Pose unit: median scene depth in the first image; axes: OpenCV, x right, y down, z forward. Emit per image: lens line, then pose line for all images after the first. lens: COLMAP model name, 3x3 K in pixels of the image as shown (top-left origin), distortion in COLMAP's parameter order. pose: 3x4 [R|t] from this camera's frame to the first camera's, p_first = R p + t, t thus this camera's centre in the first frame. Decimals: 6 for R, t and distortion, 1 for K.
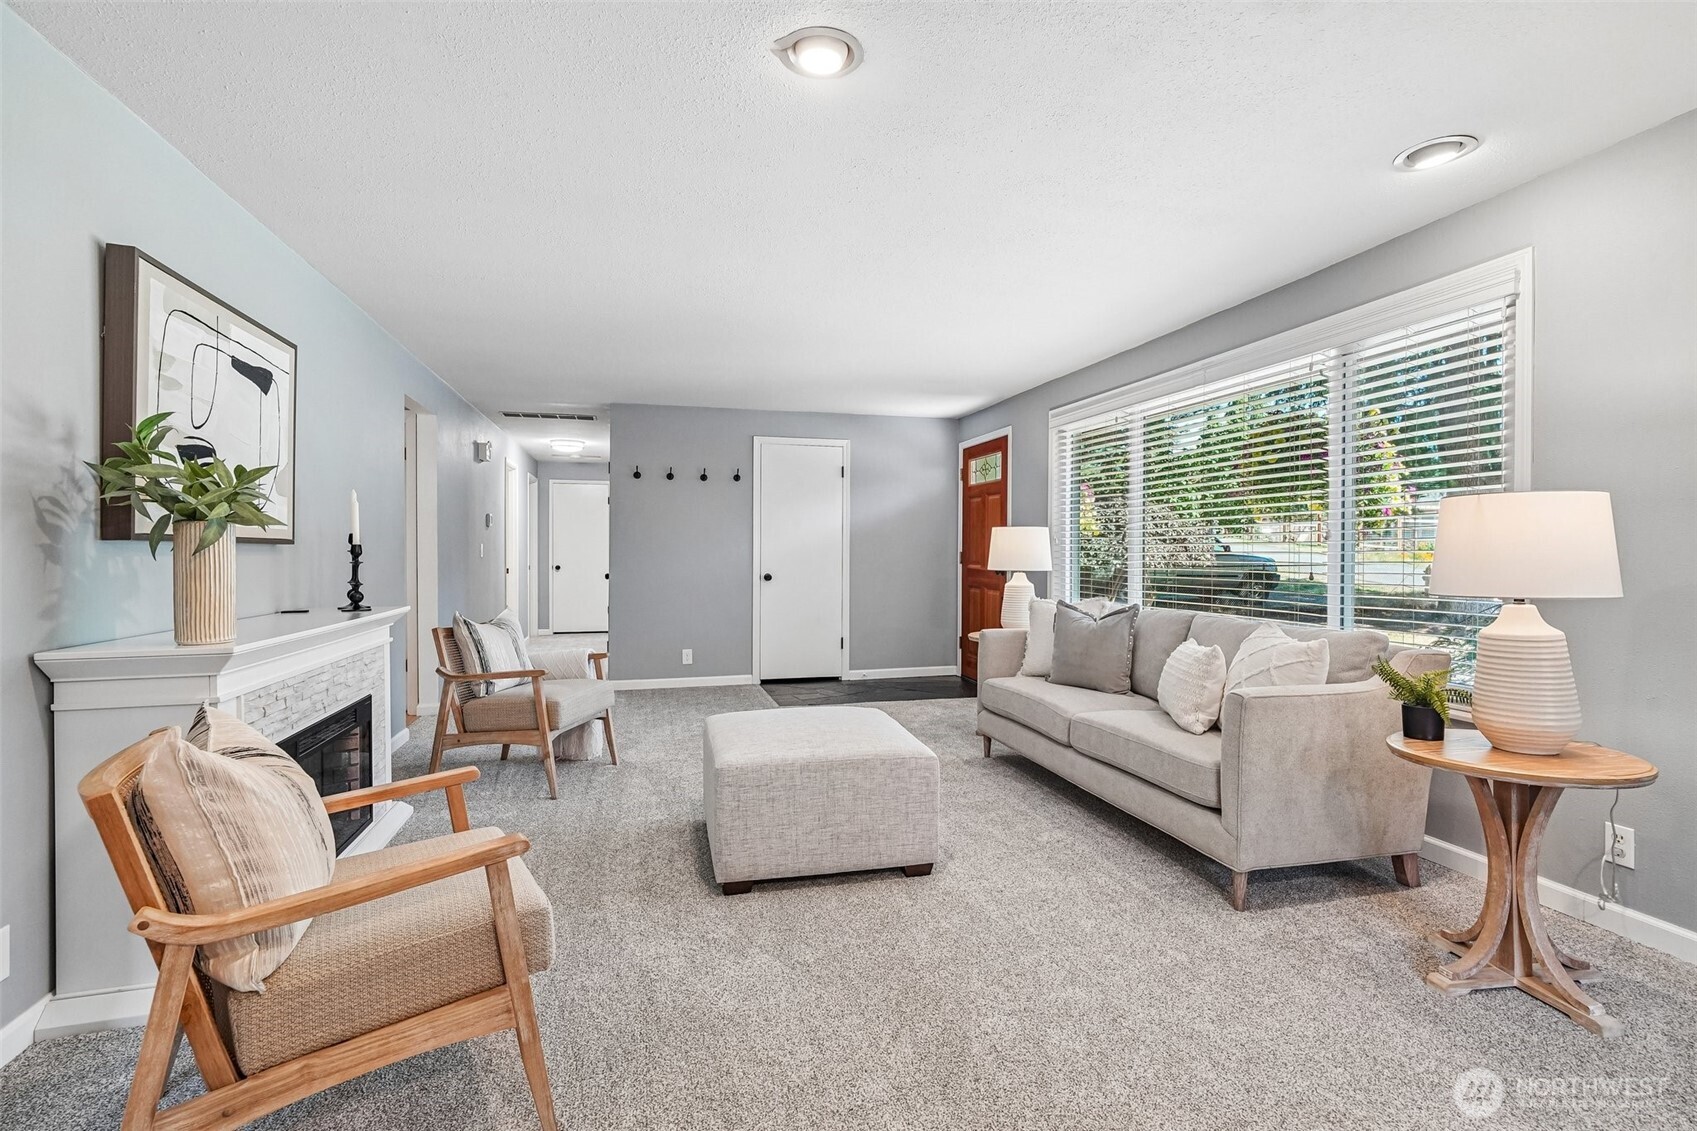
lens RADIAL K [[799.0, 0, 851.1], [0, 799.0, 550.6], [0, 0, 1]] dist [-0.004516, -0.001042]
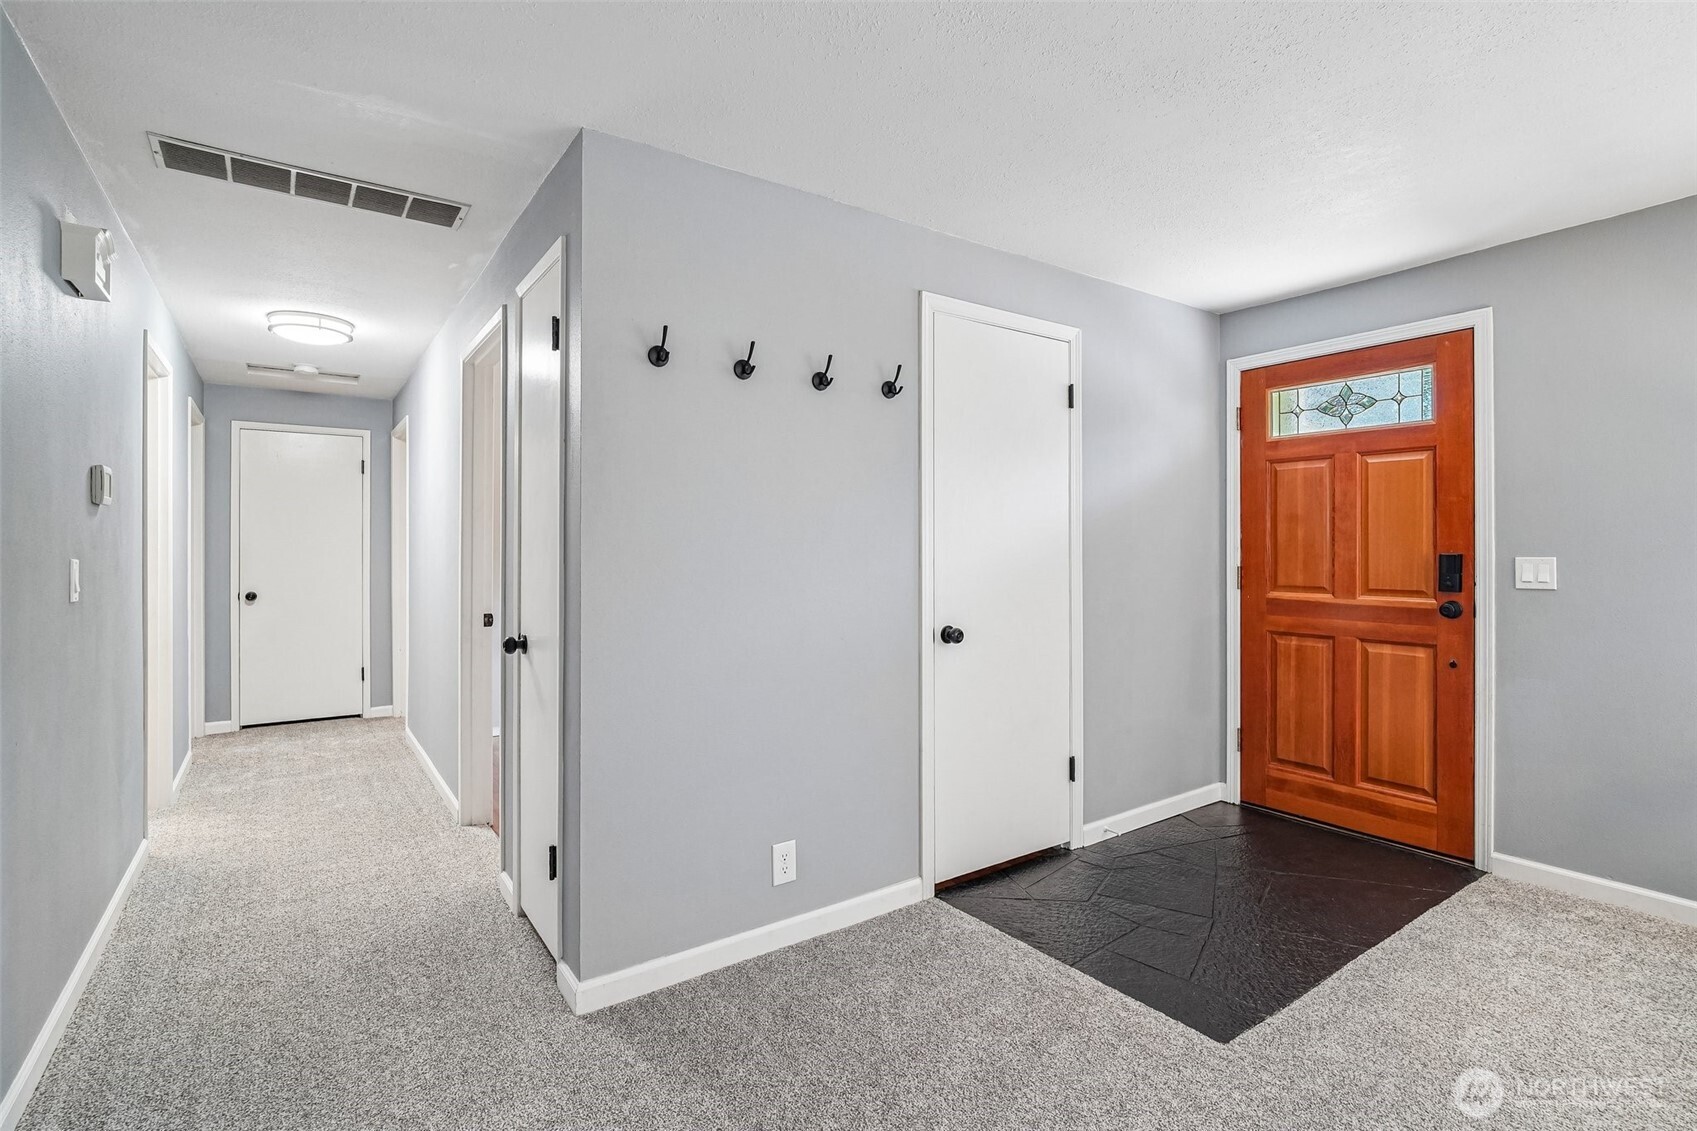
lens RADIAL K [[799.0, 0, 844.5], [0, 799.0, 550.4], [0, 0, 1]] dist [-0.004516, -0.001042]
pose [[0.938466, -0.003966, 0.345349, -0.558121], [0.003551, 0.999992, 0.001833, -0.021606], [-0.345353, -0.000494, 0.938473, 1.172536]]
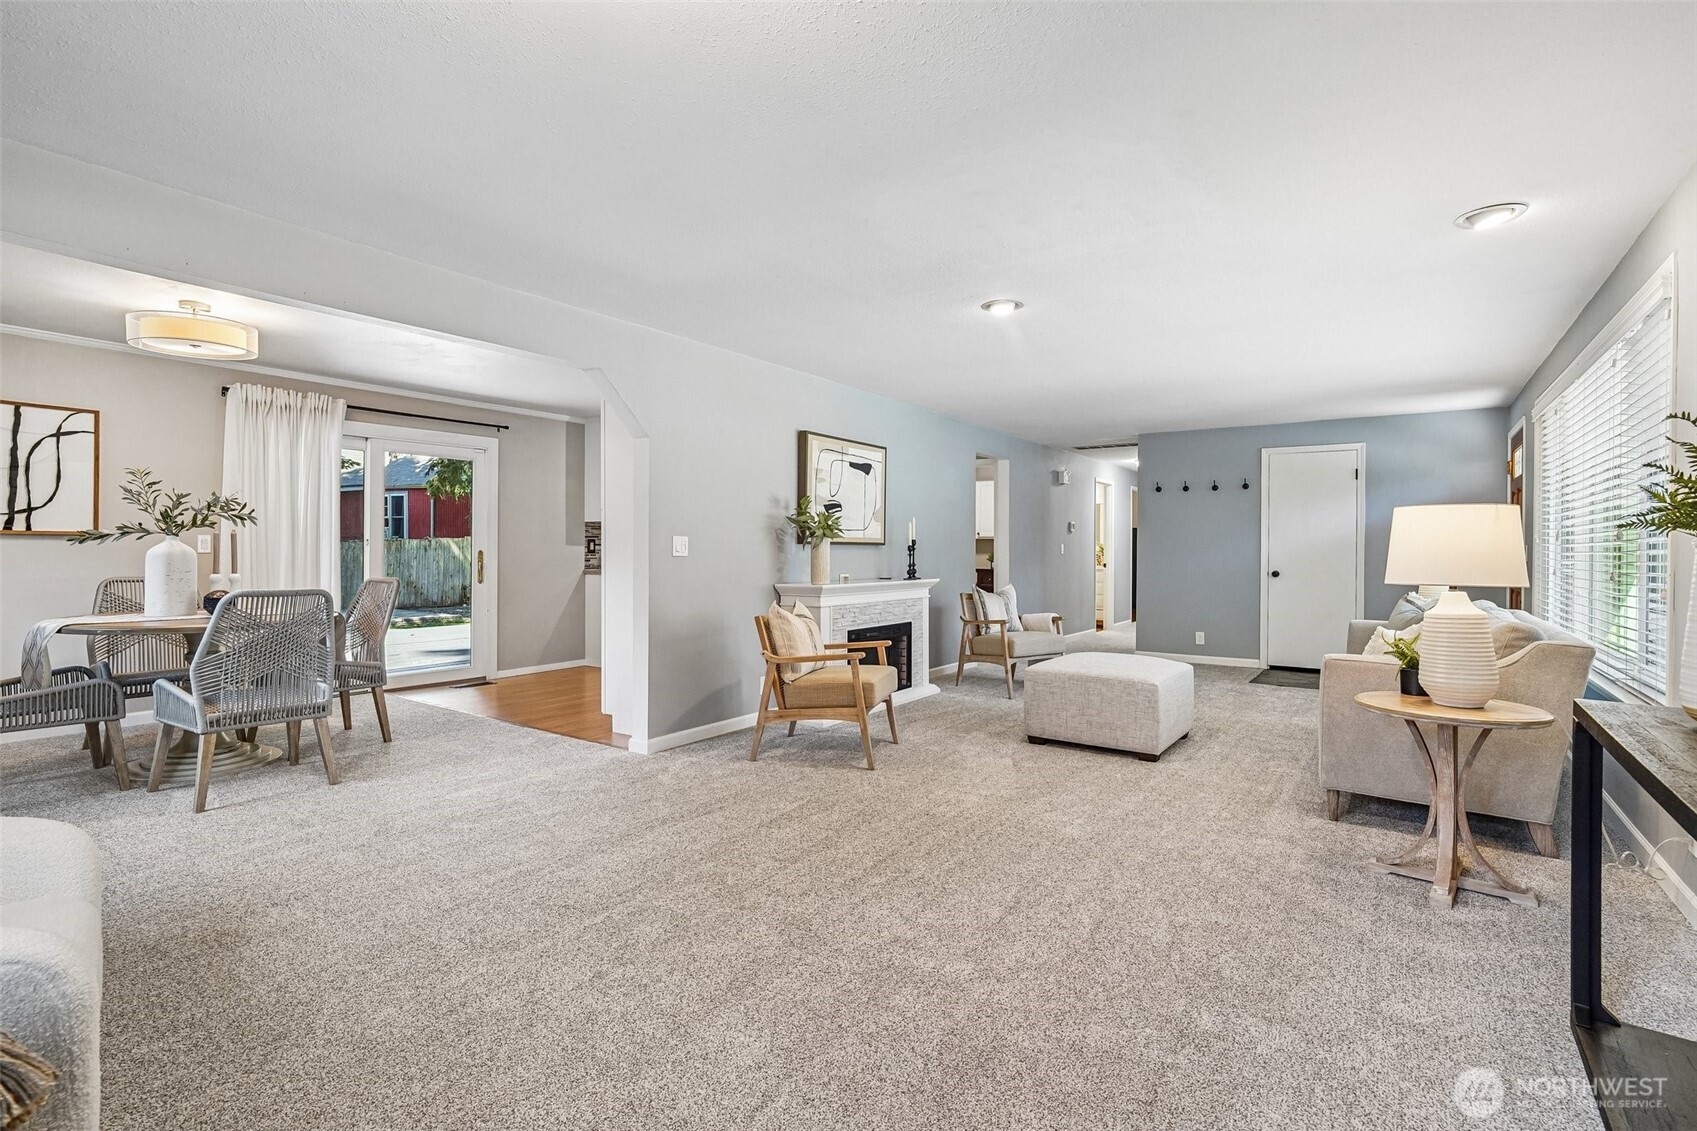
lens RADIAL K [[799.0, 0, 852.7], [0, 799.0, 538.8], [0, 0, 1]] dist [-0.004516, -0.001042]
pose [[0.652861, -0.005269, -0.757459, 0.661959], [-0.004613, 0.999930, -0.010932, -0.001190], [0.757463, 0.010631, 0.652791, -0.329114]]
